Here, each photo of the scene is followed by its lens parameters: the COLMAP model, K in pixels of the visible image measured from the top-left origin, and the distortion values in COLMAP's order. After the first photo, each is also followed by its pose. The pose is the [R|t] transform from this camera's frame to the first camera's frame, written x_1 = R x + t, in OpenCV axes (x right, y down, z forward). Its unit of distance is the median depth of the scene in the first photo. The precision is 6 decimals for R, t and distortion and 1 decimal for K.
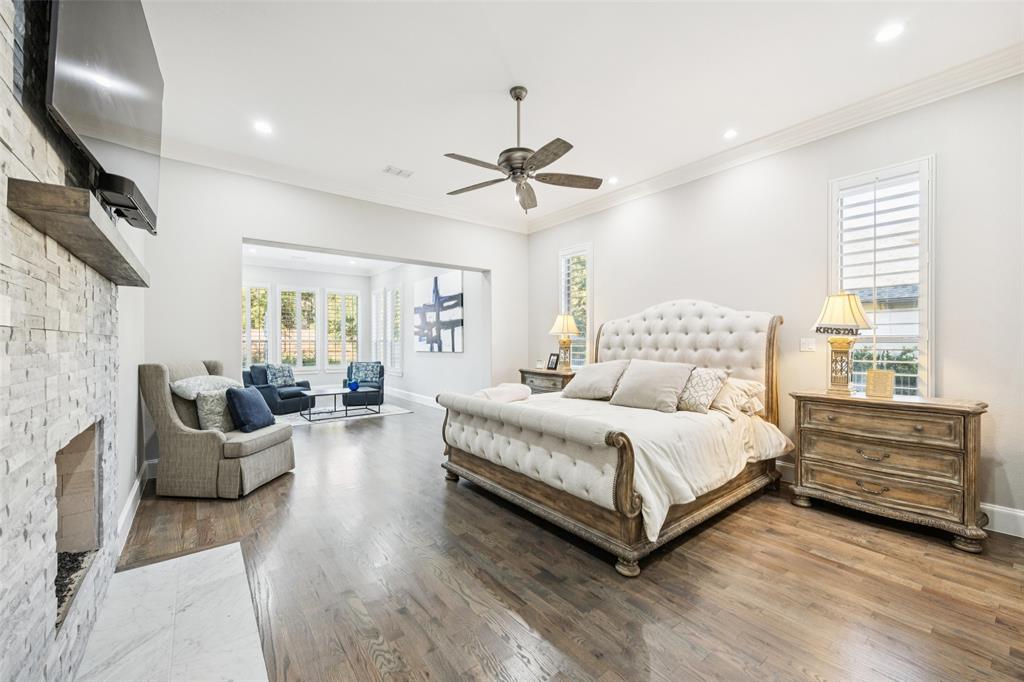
lens RADIAL K [[391.9, 0, 511.6], [0, 391.9, 342.9], [0, 0, 1]] dist [0.000225, -0.000575]
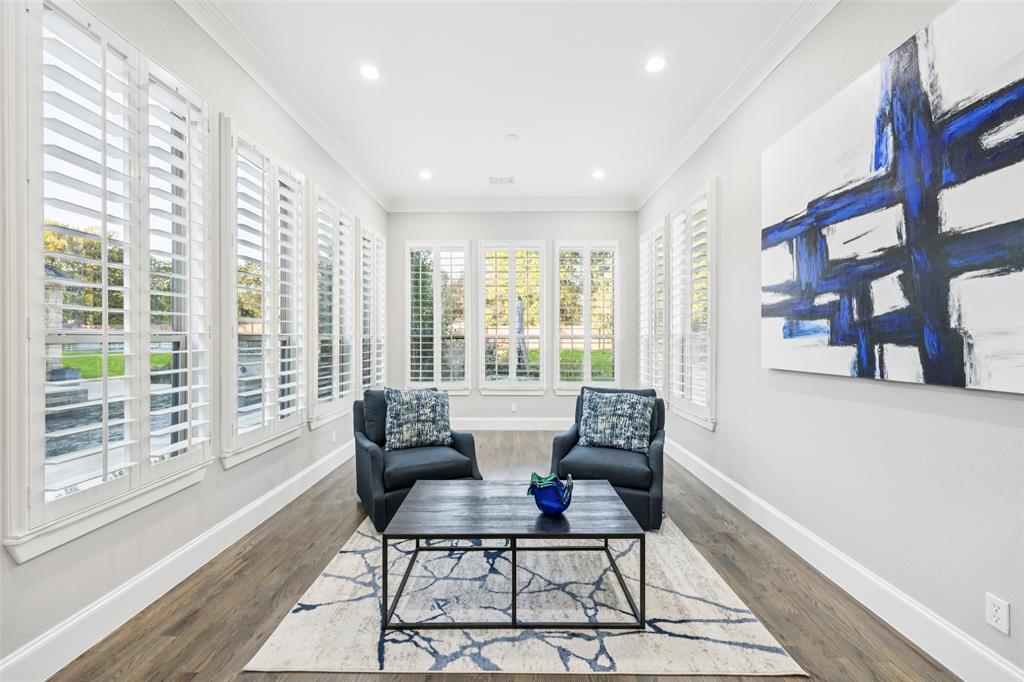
lens RADIAL K [[391.9, 0, 513.9], [0, 391.9, 340.1], [0, 0, 1]] dist [0.000225, -0.000575]
pose [[0.776022, 0.004884, -0.630687, -0.217459], [-0.003370, 0.999988, 0.003597, -0.001571], [0.630697, -0.000666, 0.776029, 0.669179]]
